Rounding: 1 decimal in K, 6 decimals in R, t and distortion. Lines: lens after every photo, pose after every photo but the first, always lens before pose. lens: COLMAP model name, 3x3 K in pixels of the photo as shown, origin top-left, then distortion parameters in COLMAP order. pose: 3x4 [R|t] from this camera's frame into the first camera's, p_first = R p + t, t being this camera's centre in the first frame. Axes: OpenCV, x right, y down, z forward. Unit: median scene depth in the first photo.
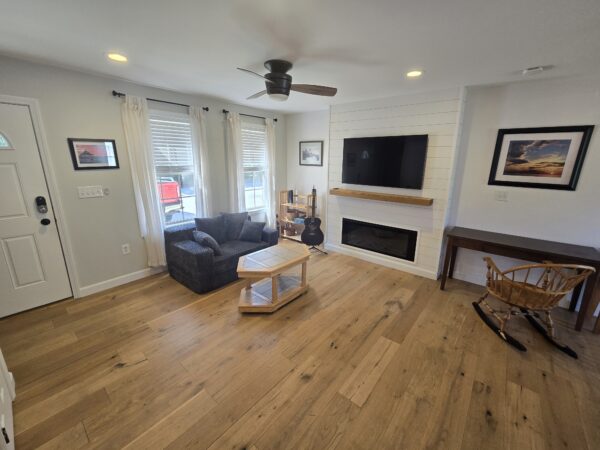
lens RADIAL K [[248.8, 0, 305.0], [0, 248.8, 222.6], [0, 0, 1]] dist [-0.001640, 0.000894]
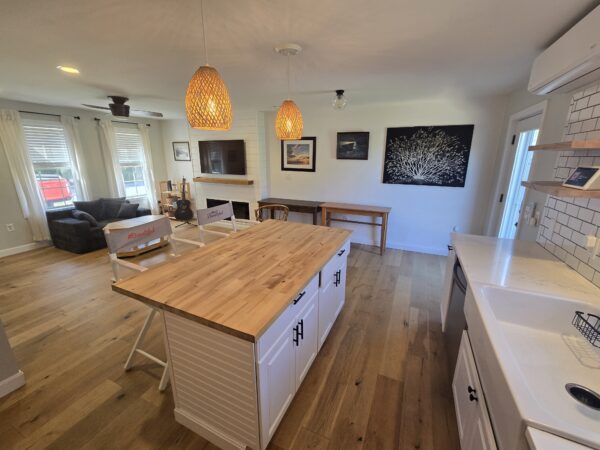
lens RADIAL K [[248.8, 0, 301.3], [0, 248.8, 221.8], [0, 0, 1]] dist [-0.001640, 0.000894]
pose [[0.964666, -0.076234, 0.252204, 0.354883], [0.072986, 0.997085, 0.022225, 0.137410], [-0.253163, -0.003033, 0.967419, -0.542224]]
